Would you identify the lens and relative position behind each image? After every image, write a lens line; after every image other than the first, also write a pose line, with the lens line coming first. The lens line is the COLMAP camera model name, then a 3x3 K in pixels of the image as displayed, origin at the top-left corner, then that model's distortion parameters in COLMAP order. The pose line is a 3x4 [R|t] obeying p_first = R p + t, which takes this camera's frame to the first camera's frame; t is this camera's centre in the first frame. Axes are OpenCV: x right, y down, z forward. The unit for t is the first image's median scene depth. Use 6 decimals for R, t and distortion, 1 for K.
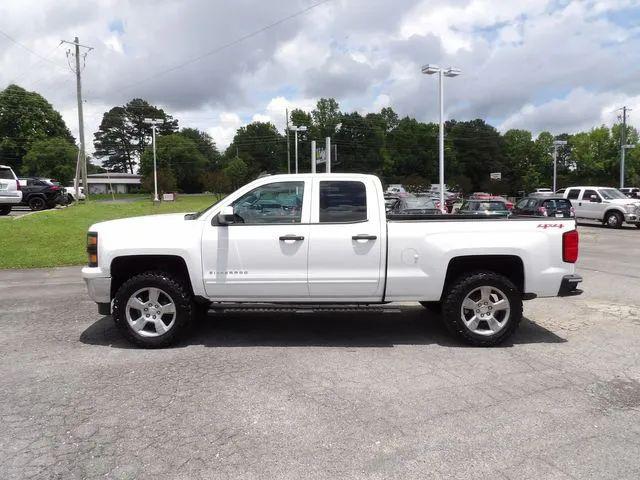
lens RADIAL K [[449.8, 0, 321.9], [0, 449.8, 235.4], [0, 0, 1]] dist [-0.003369, 0.007110]
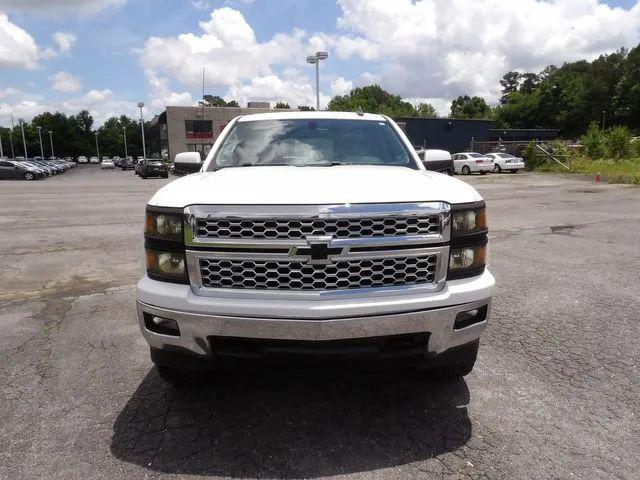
lens RADIAL K [[449.8, 0, 321.9], [0, 449.8, 235.4], [0, 0, 1]] dist [-0.003369, 0.007110]
pose [[-0.022015, -0.167797, 0.985576, -0.965882], [0.093469, 0.981151, 0.169132, -0.068771], [-0.995379, 0.095844, -0.005916, 1.145000]]
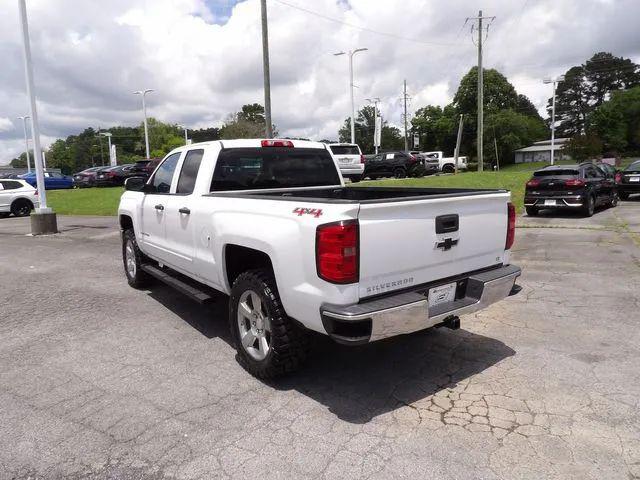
lens RADIAL K [[444.2, 0, 320.0], [0, 444.2, 240.0], [0, 0, 1]] dist [-0.003366, 0.001666]
pose [[0.572784, 0.108991, -0.812428, 0.959929], [-0.040876, 0.993686, 0.104489, -0.043491], [0.818687, -0.026640, 0.573622, 0.673851]]
